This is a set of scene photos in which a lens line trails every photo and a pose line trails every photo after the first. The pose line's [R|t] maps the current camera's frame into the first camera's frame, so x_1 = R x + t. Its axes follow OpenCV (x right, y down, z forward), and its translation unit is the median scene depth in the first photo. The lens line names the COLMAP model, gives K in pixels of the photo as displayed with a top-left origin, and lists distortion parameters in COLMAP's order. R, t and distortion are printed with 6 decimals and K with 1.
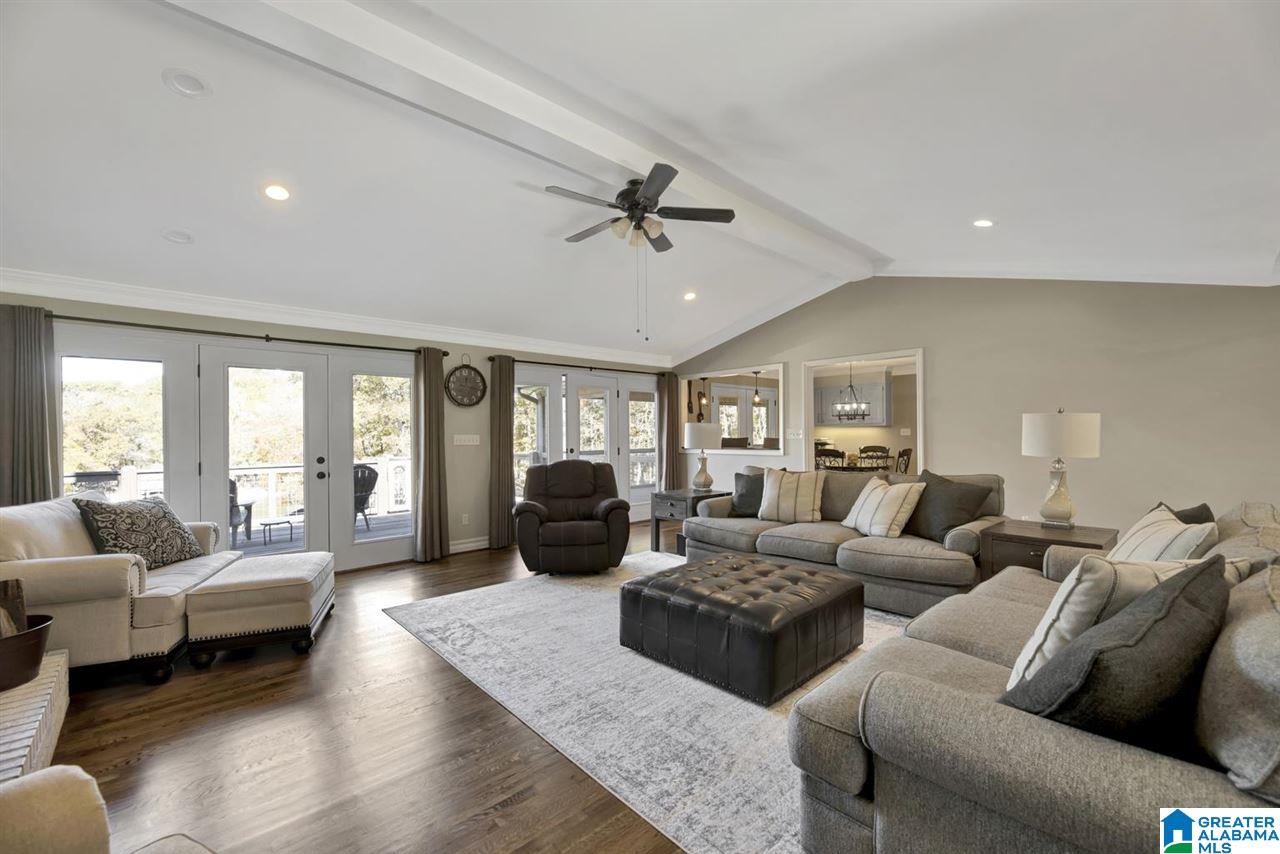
lens RADIAL K [[520.9, 0, 640.8], [0, 520.9, 433.1], [0, 0, 1]] dist [-0.000855, -0.000122]
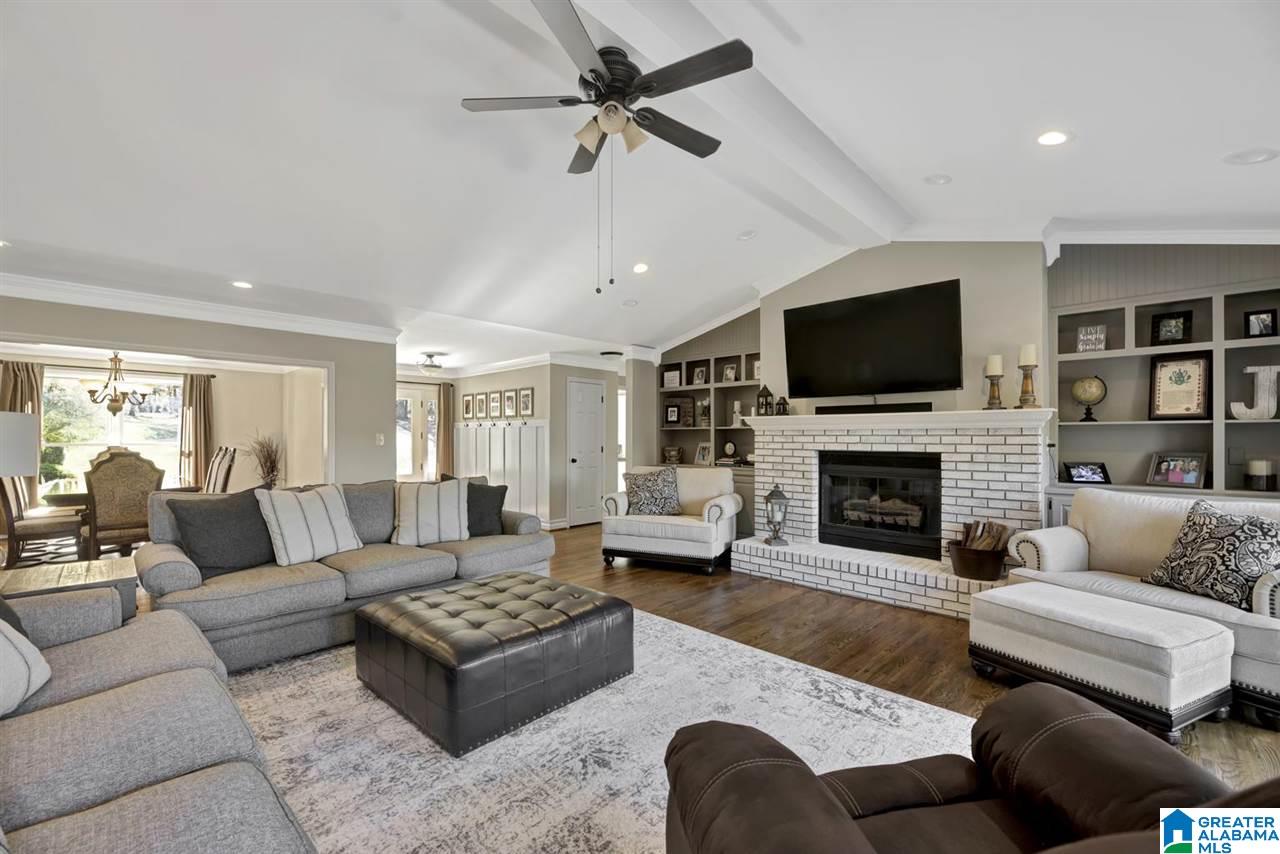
lens RADIAL K [[520.9, 0, 640.8], [0, 520.9, 433.1], [0, 0, 1]] dist [-0.000855, -0.000122]
pose [[-0.997574, 0.006315, -0.069327, 0.004774], [0.006463, 0.999977, -0.001920, -0.001203], [0.069313, -0.002363, -0.997592, 1.768638]]
